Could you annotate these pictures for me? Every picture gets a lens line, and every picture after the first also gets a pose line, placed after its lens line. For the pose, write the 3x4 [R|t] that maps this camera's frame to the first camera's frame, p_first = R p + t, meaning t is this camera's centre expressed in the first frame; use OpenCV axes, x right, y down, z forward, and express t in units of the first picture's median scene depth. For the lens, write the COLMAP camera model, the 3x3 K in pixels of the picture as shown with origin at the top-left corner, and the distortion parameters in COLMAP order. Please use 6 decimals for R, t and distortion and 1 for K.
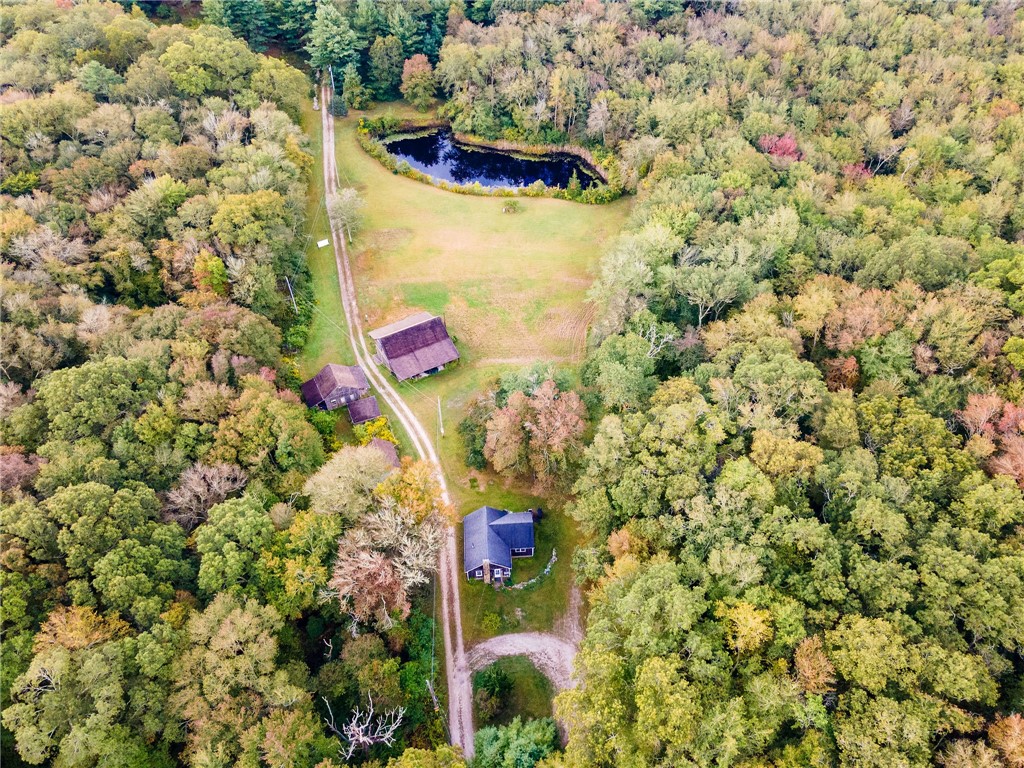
lens RADIAL K [[752.6, 0, 514.7], [0, 752.6, 384.0], [0, 0, 1]] dist [0.031336, 0.011078]
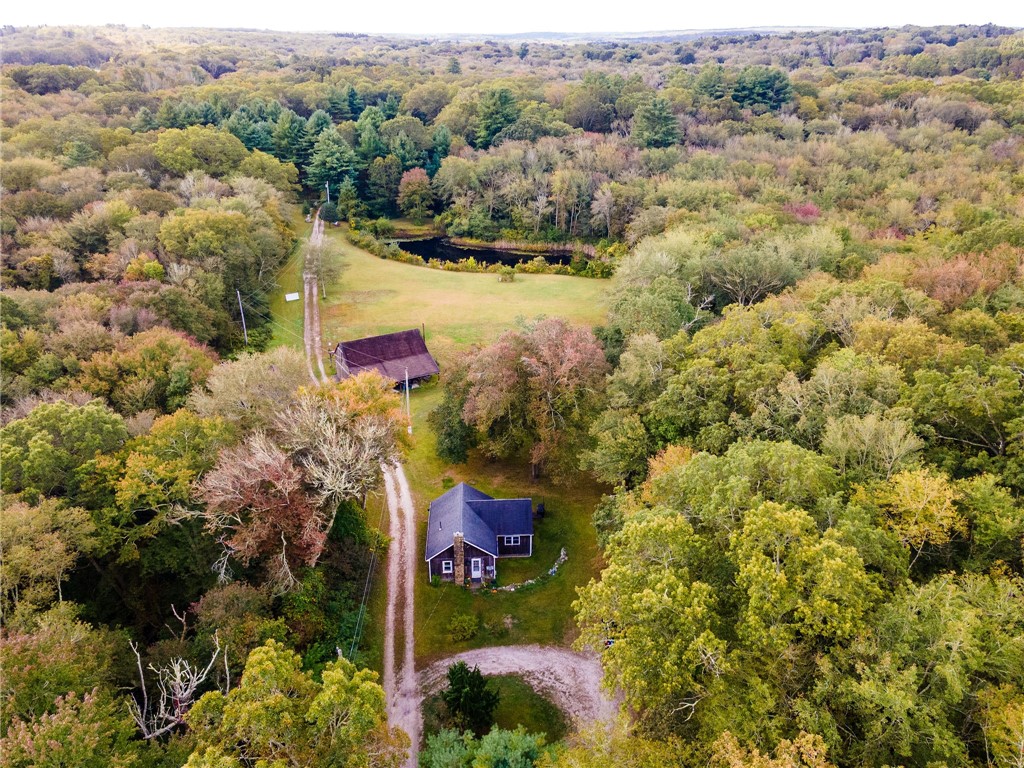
lens RADIAL K [[752.6, 0, 515.5], [0, 752.6, 383.2], [0, 0, 1]] dist [0.031336, 0.011078]
pose [[0.999868, 0.016190, 0.001428, 0.005157], [-0.014678, 0.937199, -0.348487, 0.226576], [-0.006981, 0.348420, 0.937312, 0.234229]]
